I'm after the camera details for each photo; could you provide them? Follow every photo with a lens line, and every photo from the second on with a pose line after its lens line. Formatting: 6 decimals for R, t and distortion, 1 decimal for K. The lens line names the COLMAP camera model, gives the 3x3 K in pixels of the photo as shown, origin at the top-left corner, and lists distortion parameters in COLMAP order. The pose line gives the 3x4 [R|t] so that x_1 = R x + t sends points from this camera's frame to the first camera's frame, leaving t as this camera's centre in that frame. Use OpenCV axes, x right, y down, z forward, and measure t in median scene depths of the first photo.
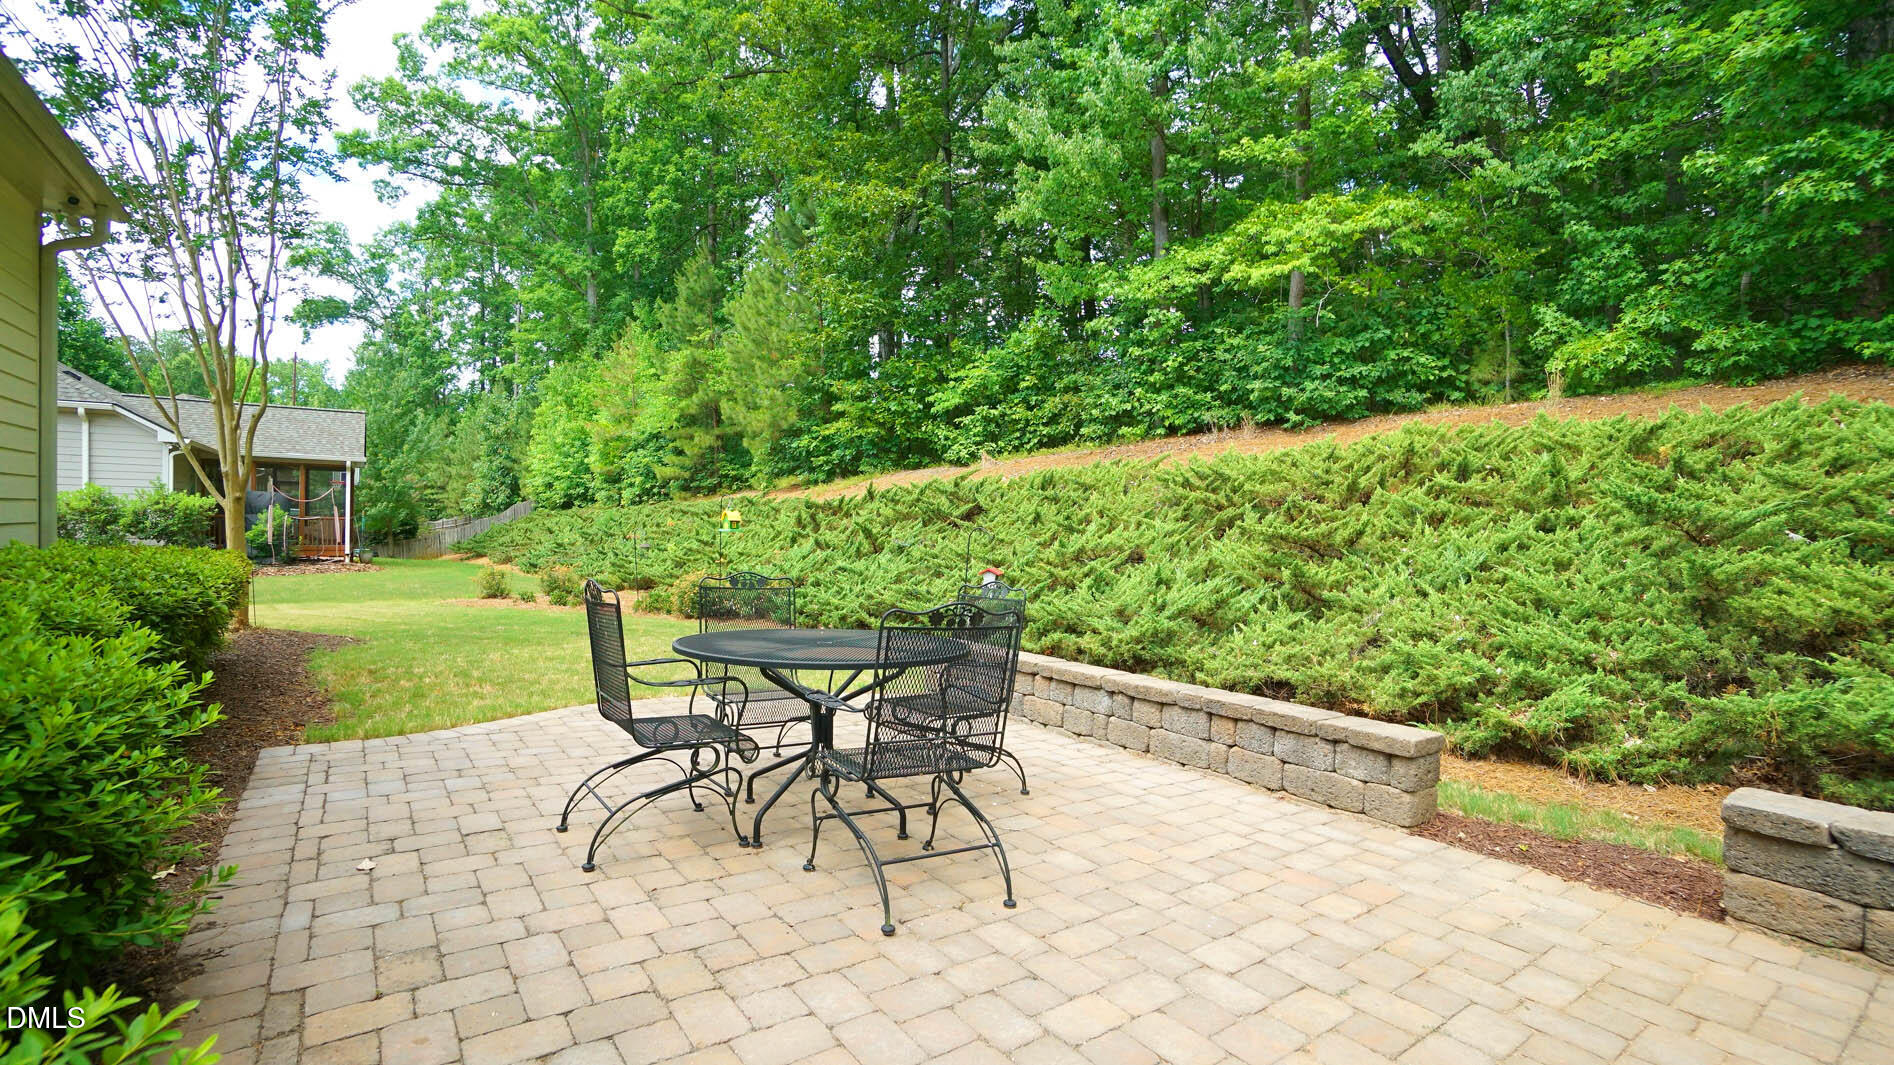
lens RADIAL K [[846.8, 0, 934.4], [0, 846.8, 536.0], [0, 0, 1]] dist [-0.062892, 0.023113]
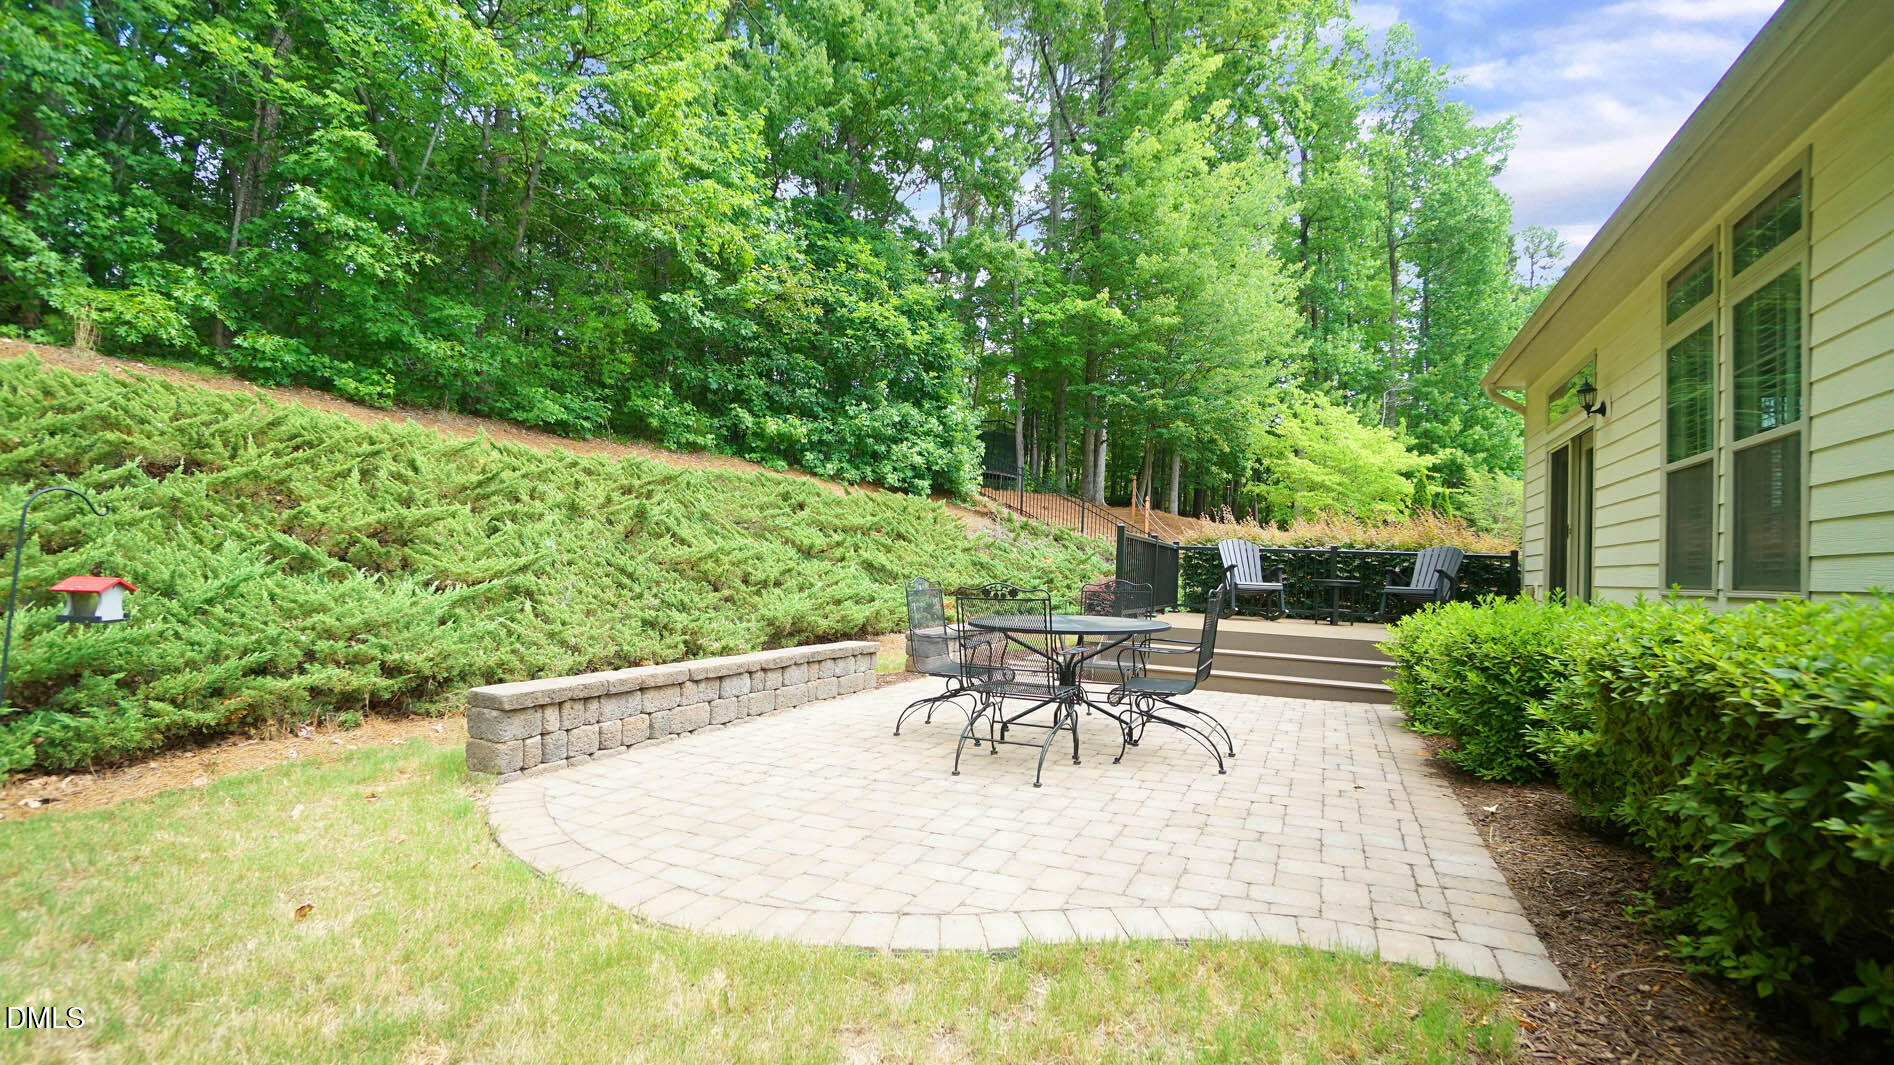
lens RADIAL K [[847.8, 0, 931.7], [0, 847.8, 535.3], [0, 0, 1]] dist [-0.063030, 0.023771]
pose [[-0.486481, -0.011231, 0.873619, -0.386762], [-0.038708, 0.999213, -0.008709, -0.001067], [-0.872833, -0.038052, -0.486532, 0.578520]]
